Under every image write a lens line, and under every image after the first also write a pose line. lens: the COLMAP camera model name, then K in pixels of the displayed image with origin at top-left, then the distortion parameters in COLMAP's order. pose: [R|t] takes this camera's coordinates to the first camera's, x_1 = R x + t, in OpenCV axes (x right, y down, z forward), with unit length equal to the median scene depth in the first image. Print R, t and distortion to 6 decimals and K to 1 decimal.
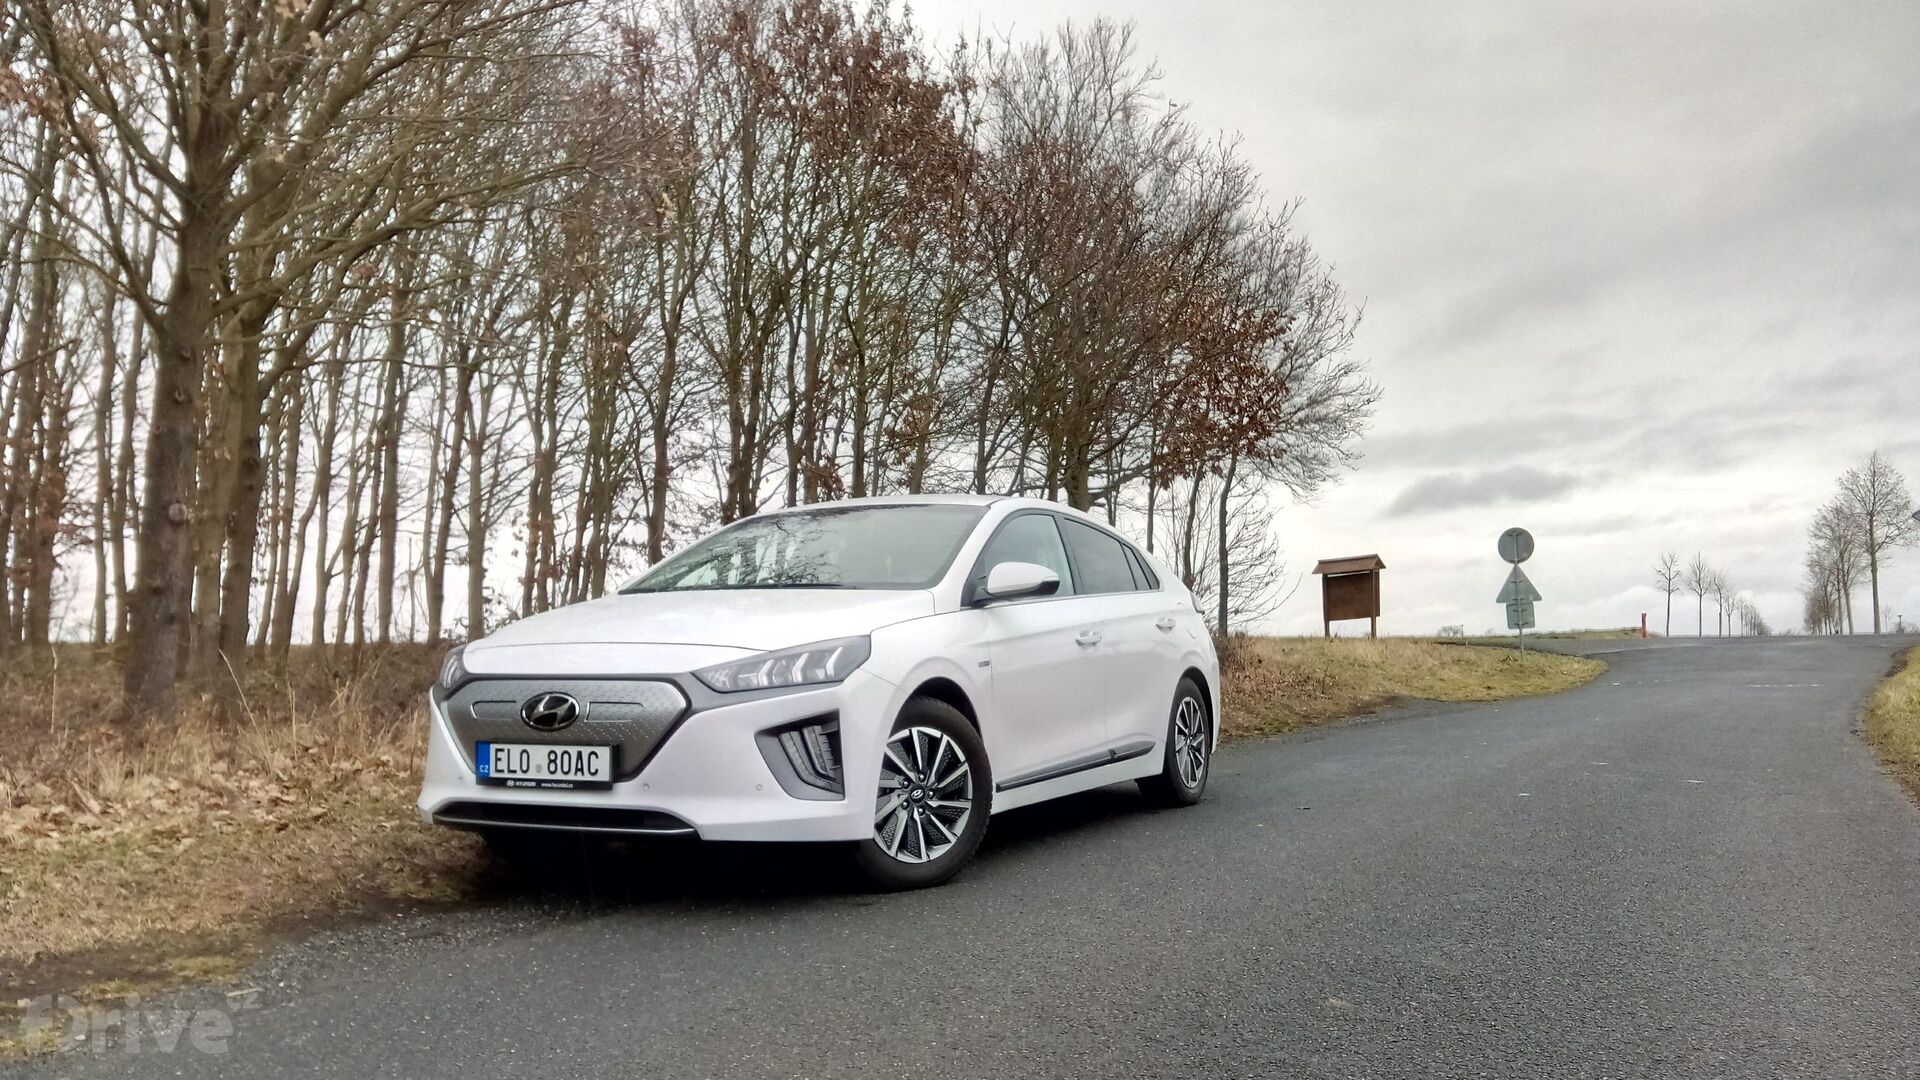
lens RADIAL K [[1560.0, 0, 960.0], [0, 1560.0, 540.0], [0, 0, 1]] dist [0.102045, -0.196871]
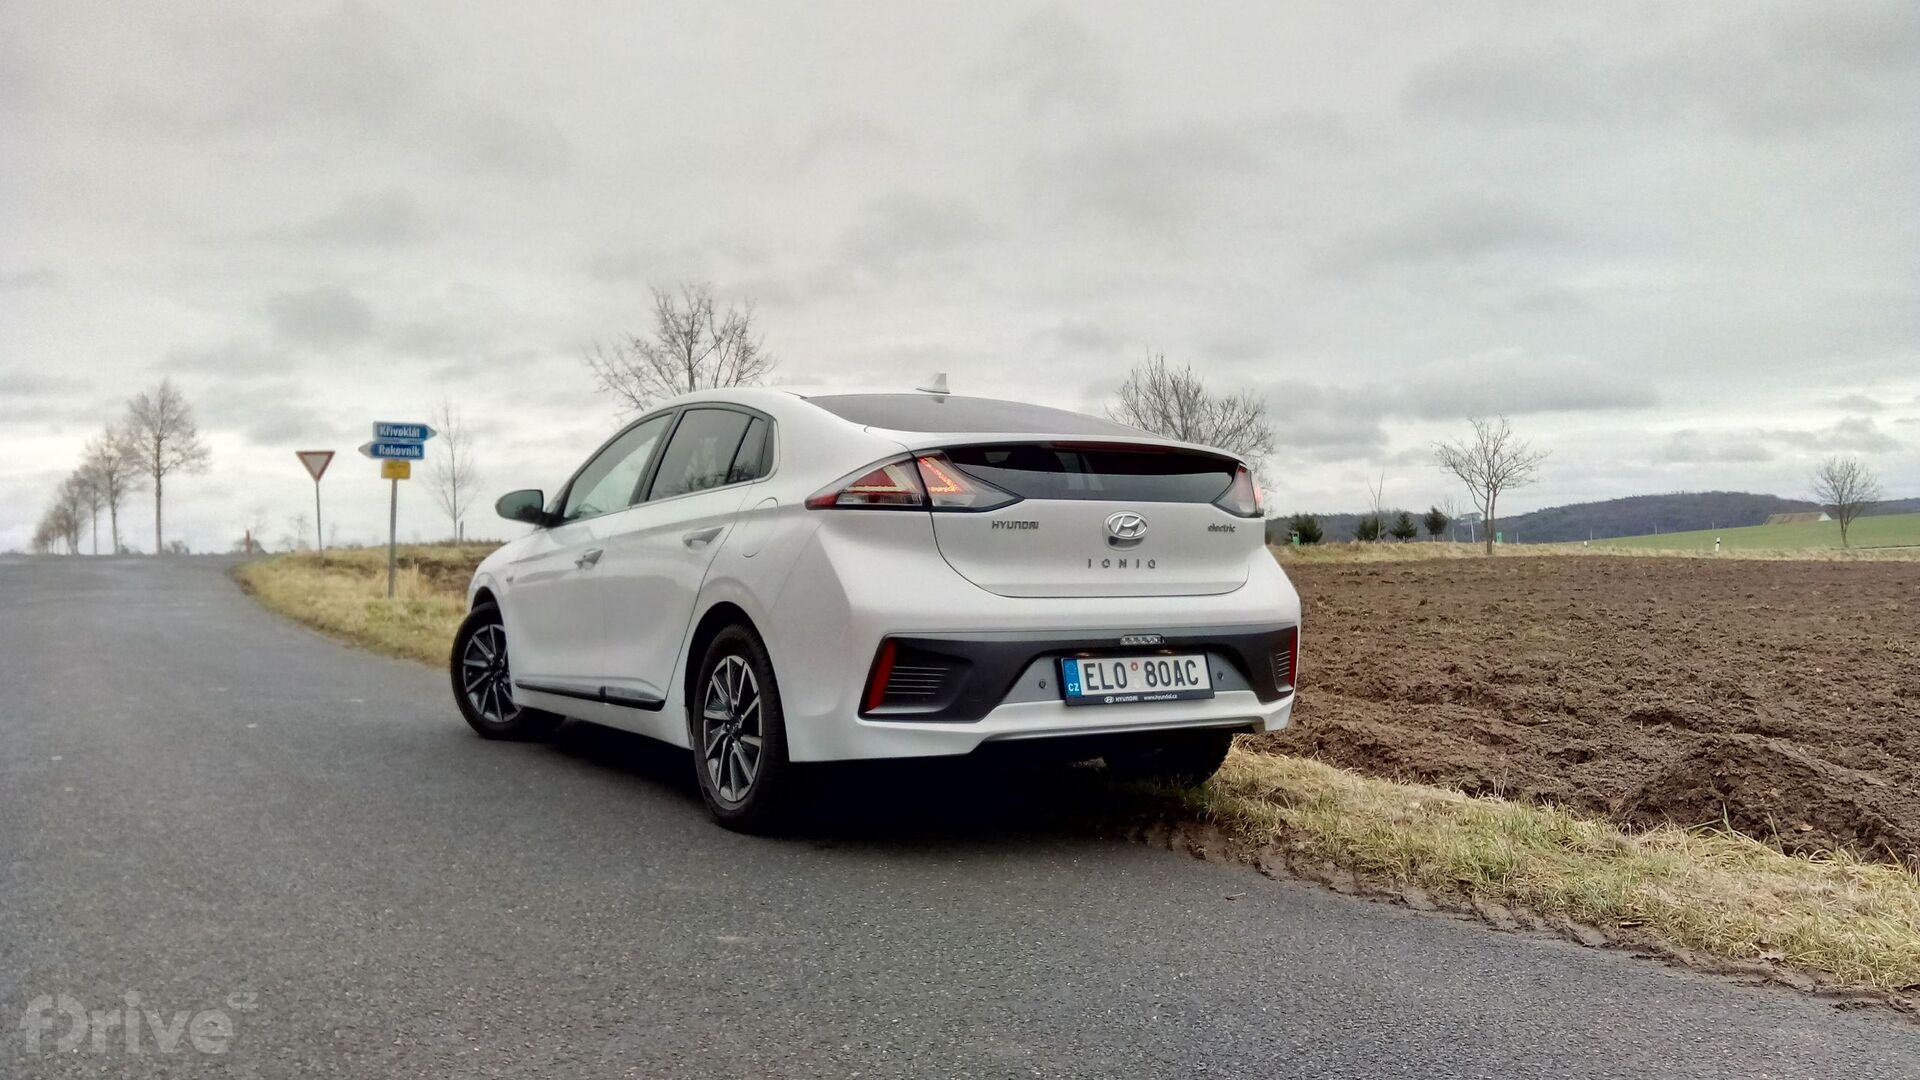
lens RADIAL K [[1560.0, 0, 960.0], [0, 1560.0, 540.0], [0, 0, 1]] dist [0.102045, -0.196871]
pose [[0.500750, 0.028451, 0.865124, -1.149982], [-0.060742, 0.998151, 0.002333, 0.064355], [-0.863458, -0.053718, 0.501553, 0.626082]]
